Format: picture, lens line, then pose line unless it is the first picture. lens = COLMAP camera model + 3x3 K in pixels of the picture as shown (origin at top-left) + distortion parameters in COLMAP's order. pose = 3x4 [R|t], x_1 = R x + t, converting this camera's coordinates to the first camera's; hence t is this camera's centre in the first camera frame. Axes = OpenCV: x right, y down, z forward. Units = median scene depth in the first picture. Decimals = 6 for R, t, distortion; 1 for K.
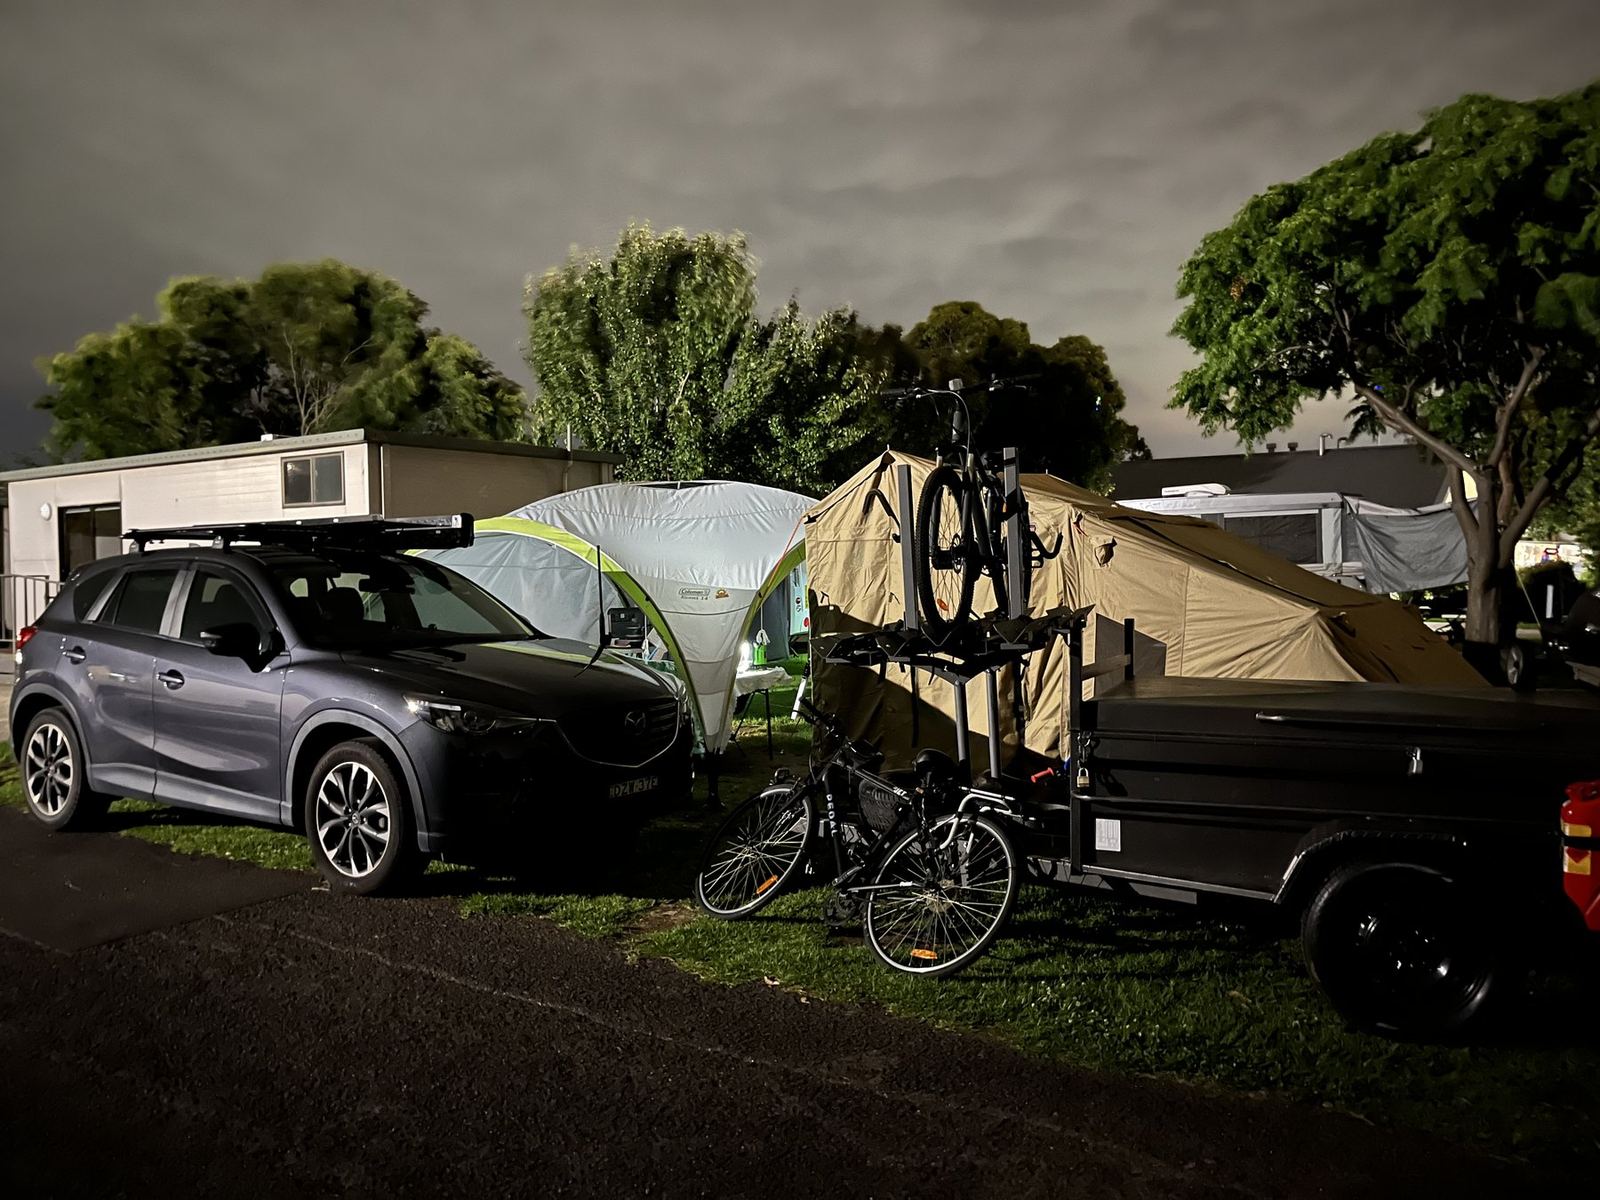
lens RADIAL K [[1239.5, 0, 799.2], [0, 1239.5, 624.1], [0, 0, 1]] dist [0.056318, -0.073283]
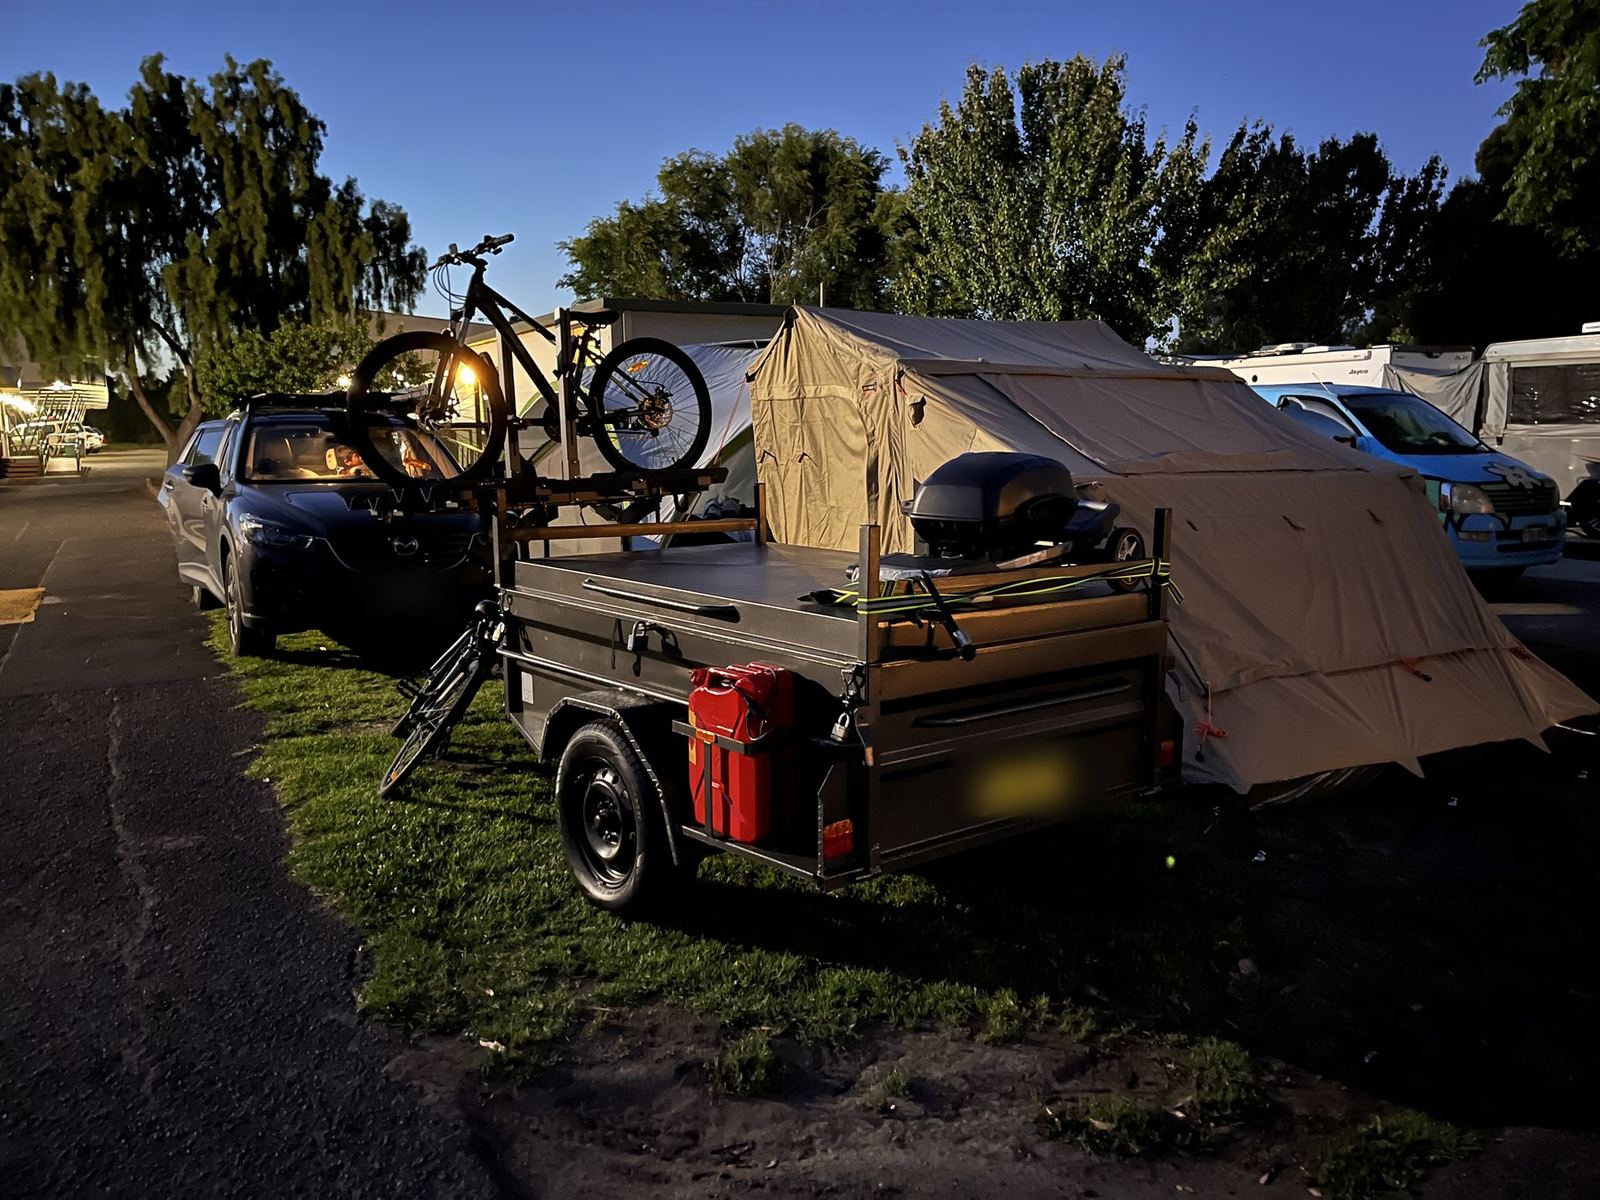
lens RADIAL K [[1239.5, 0, 799.2], [0, 1239.5, 624.1], [0, 0, 1]] dist [0.056318, -0.073283]
pose [[0.877998, 0.080871, -0.471784, 0.214109], [-0.025631, 0.992153, 0.122371, -0.004152], [0.477978, -0.095349, 0.873181, 0.047592]]
